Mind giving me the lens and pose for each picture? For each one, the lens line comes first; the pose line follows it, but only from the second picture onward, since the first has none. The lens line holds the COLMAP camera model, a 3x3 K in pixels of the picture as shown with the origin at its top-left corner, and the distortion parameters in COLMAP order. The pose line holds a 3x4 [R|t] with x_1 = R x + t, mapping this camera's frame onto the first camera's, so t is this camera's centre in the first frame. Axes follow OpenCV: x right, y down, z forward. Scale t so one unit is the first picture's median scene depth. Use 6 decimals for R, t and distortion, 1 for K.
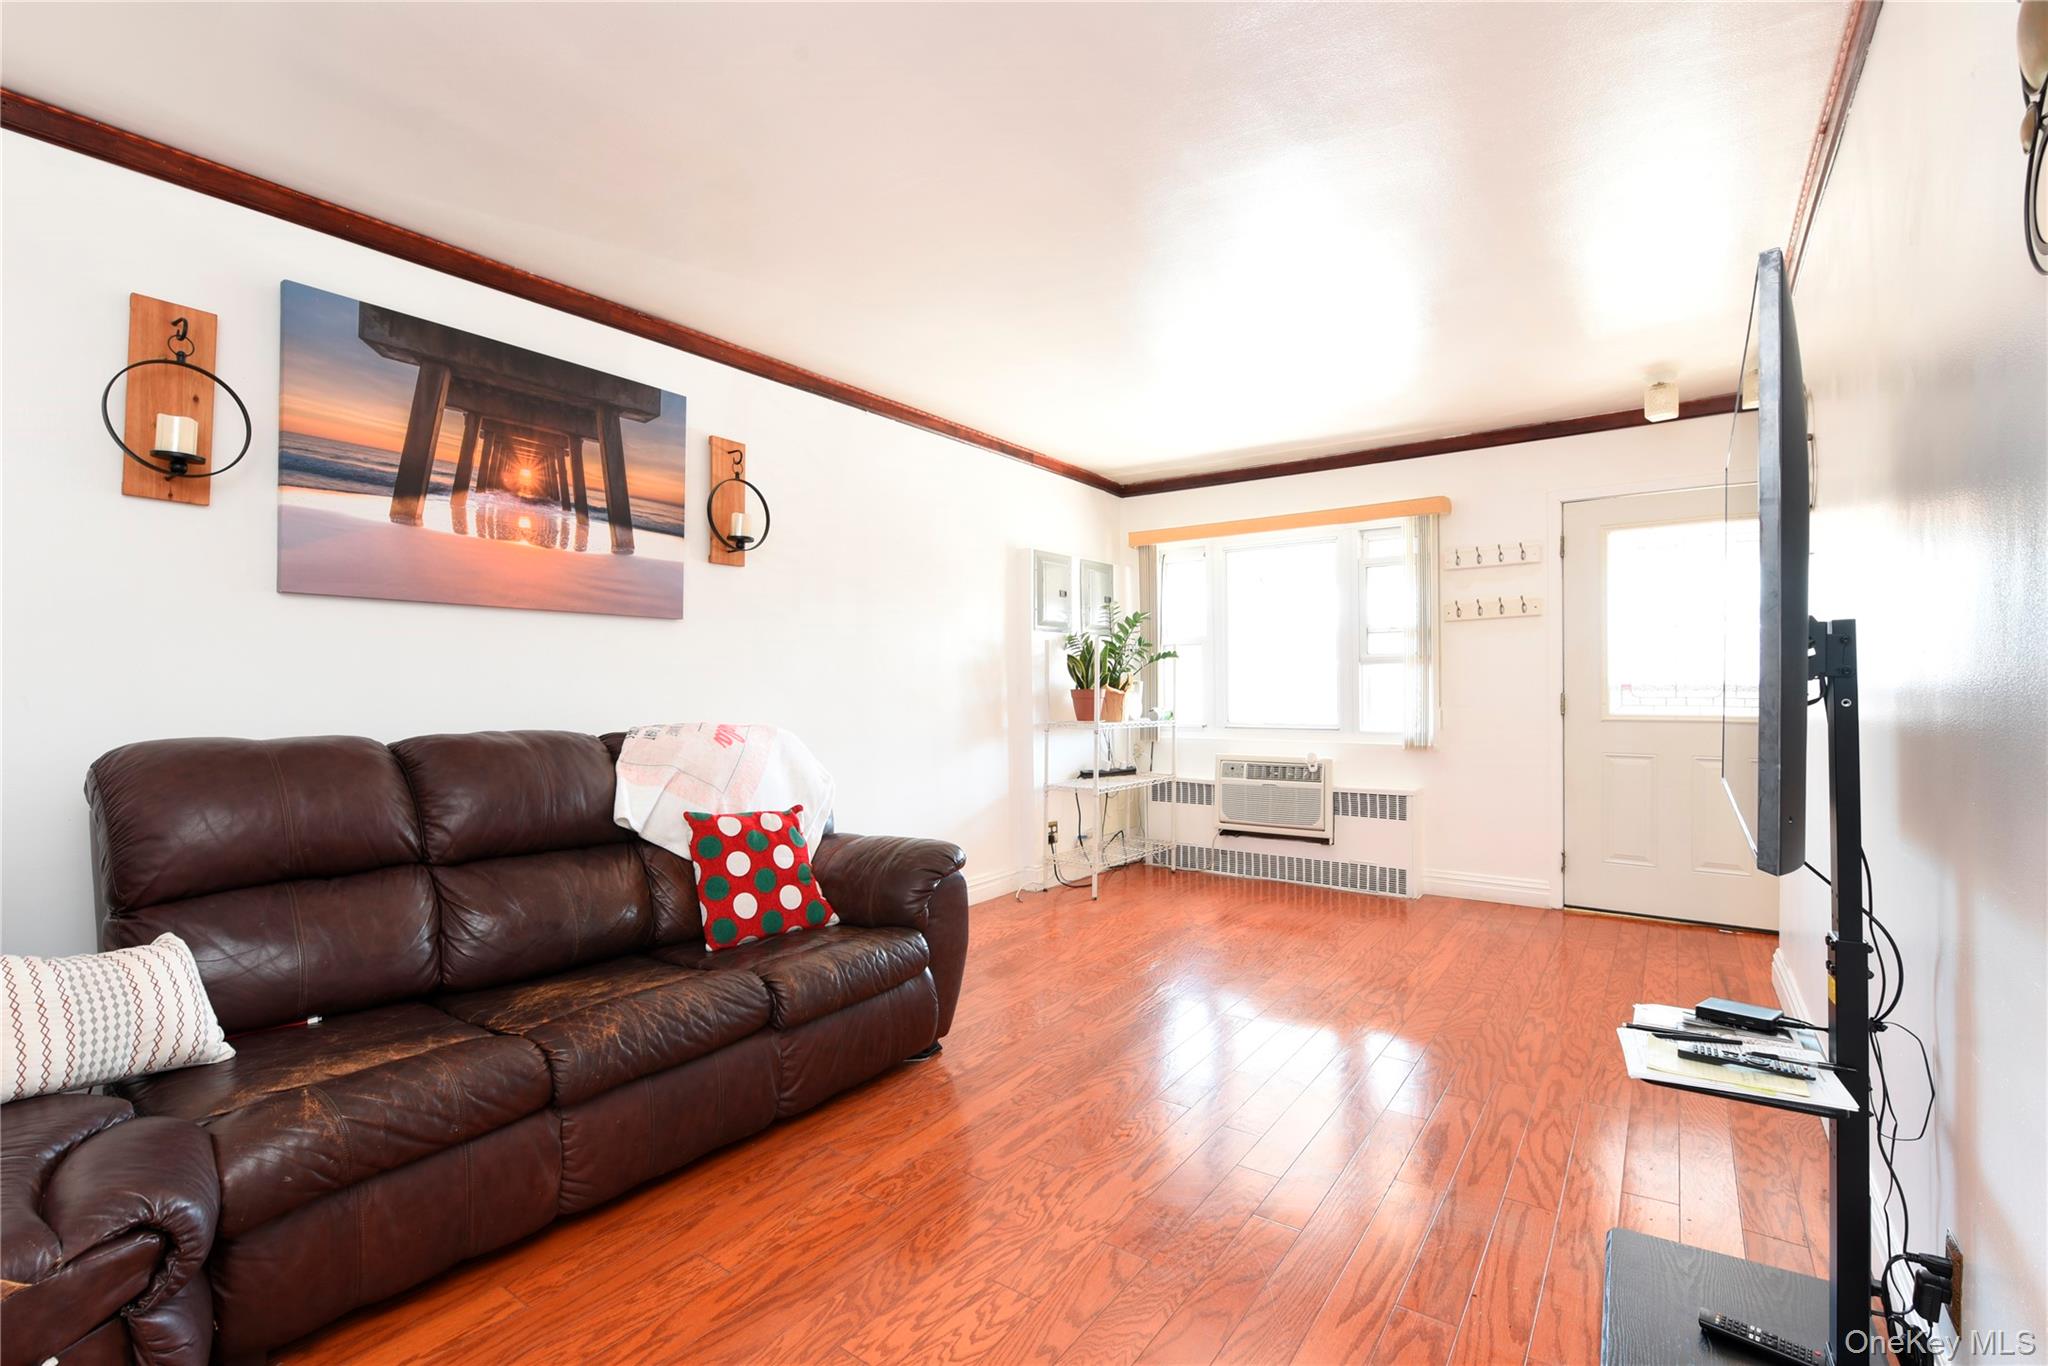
lens RADIAL K [[909.1, 0, 1024.0], [0, 909.1, 683.0], [0, 0, 1]] dist [-0.003434, -0.004991]
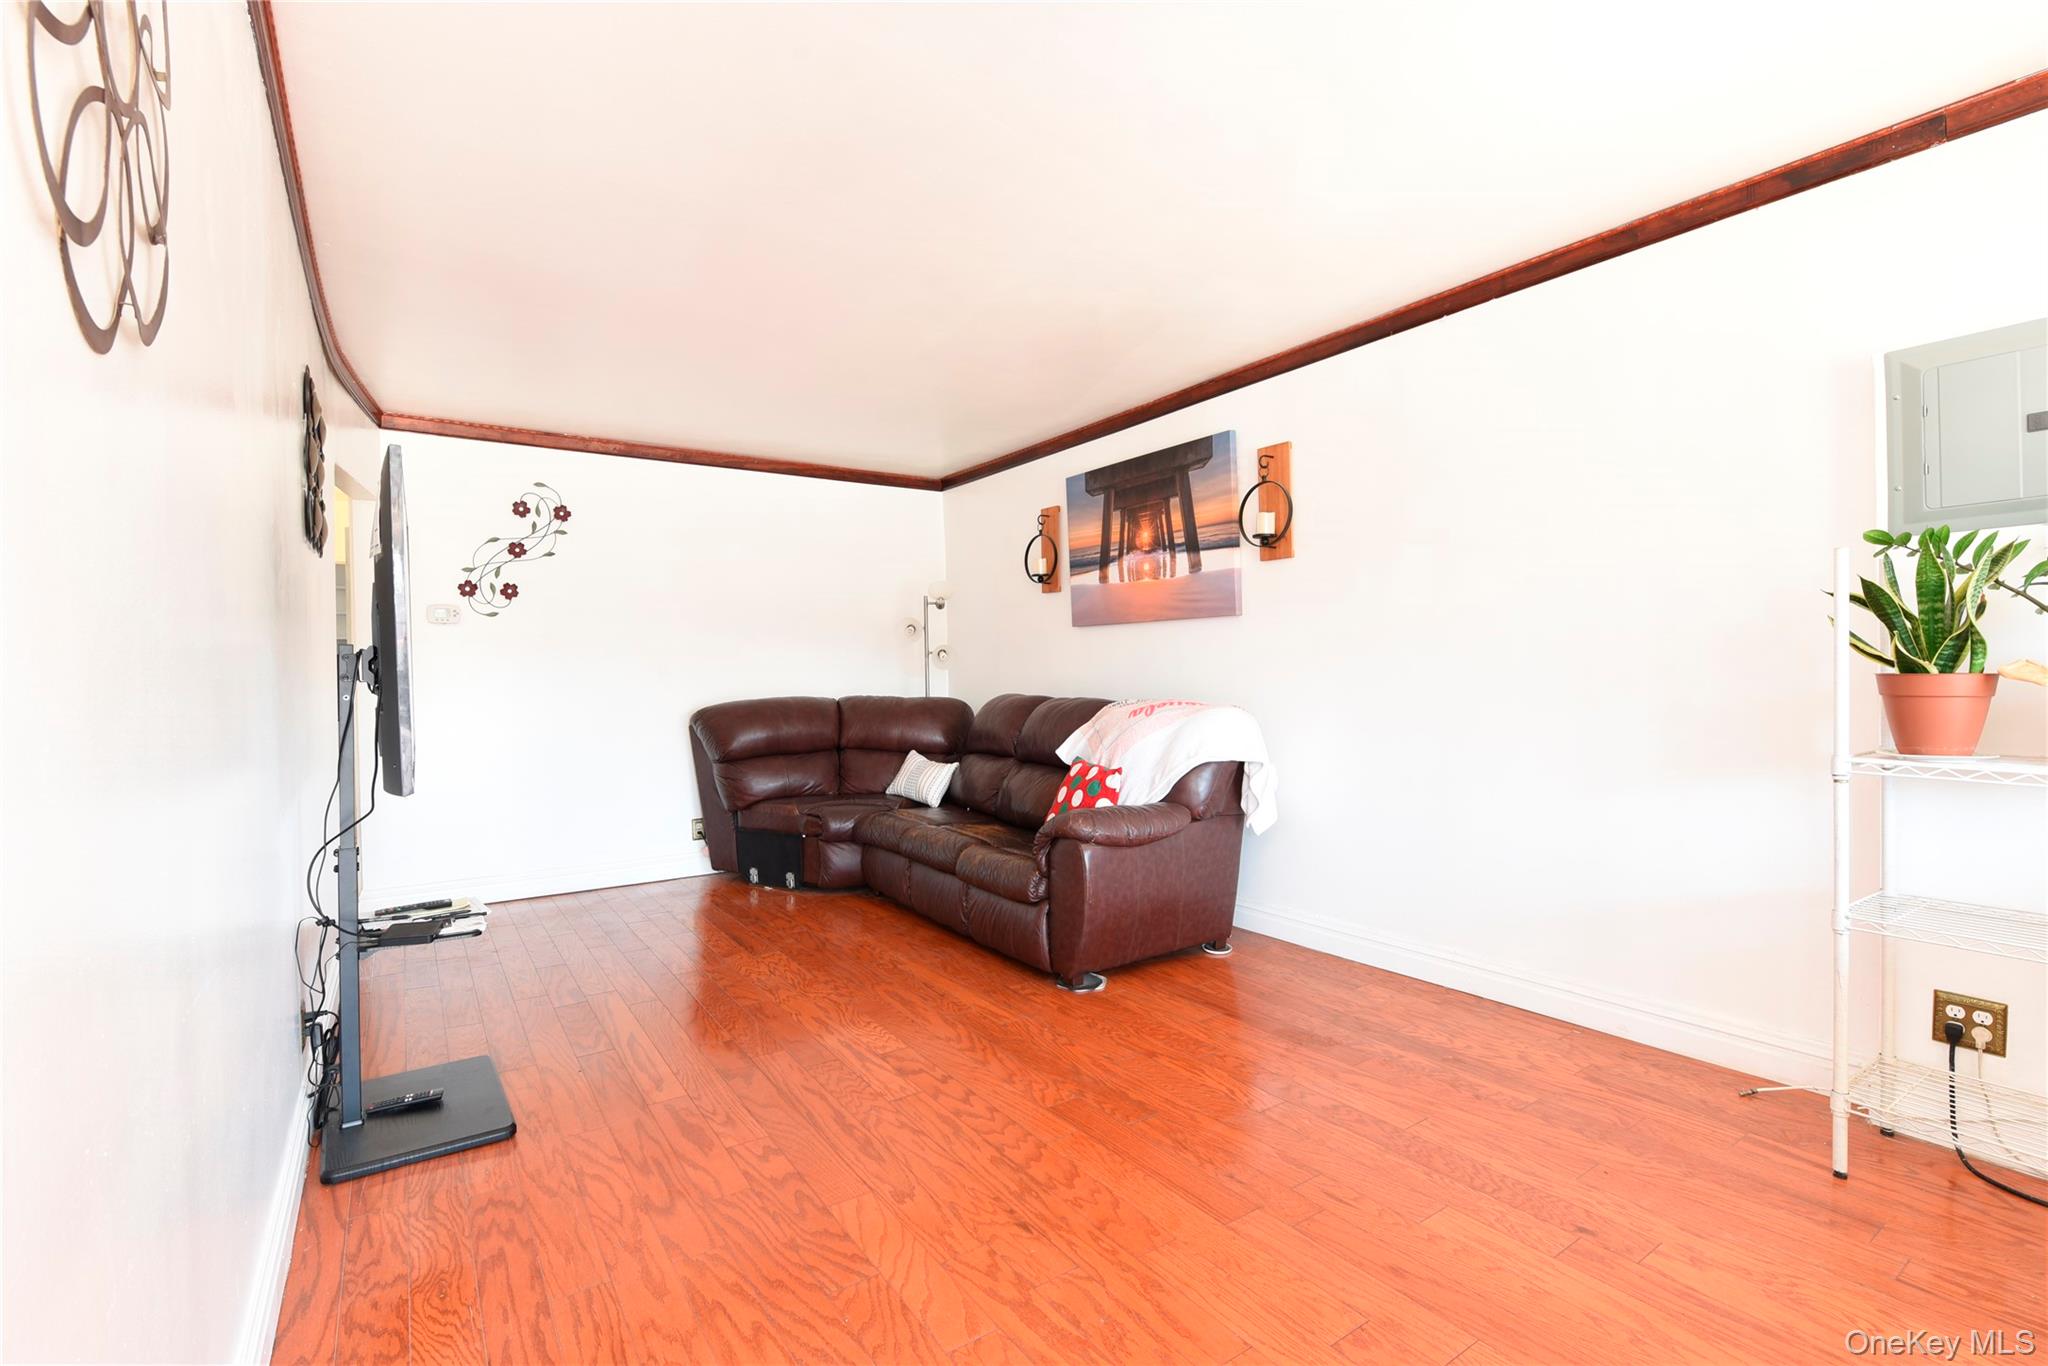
lens RADIAL K [[909.1, 0, 1024.0], [0, 909.1, 683.0], [0, 0, 1]] dist [-0.003434, -0.004991]
pose [[-0.340459, 0.022092, -0.940000, 1.019627], [0.019879, 0.999670, 0.016295, -0.005747], [0.940049, -0.013139, -0.340785, 1.361073]]
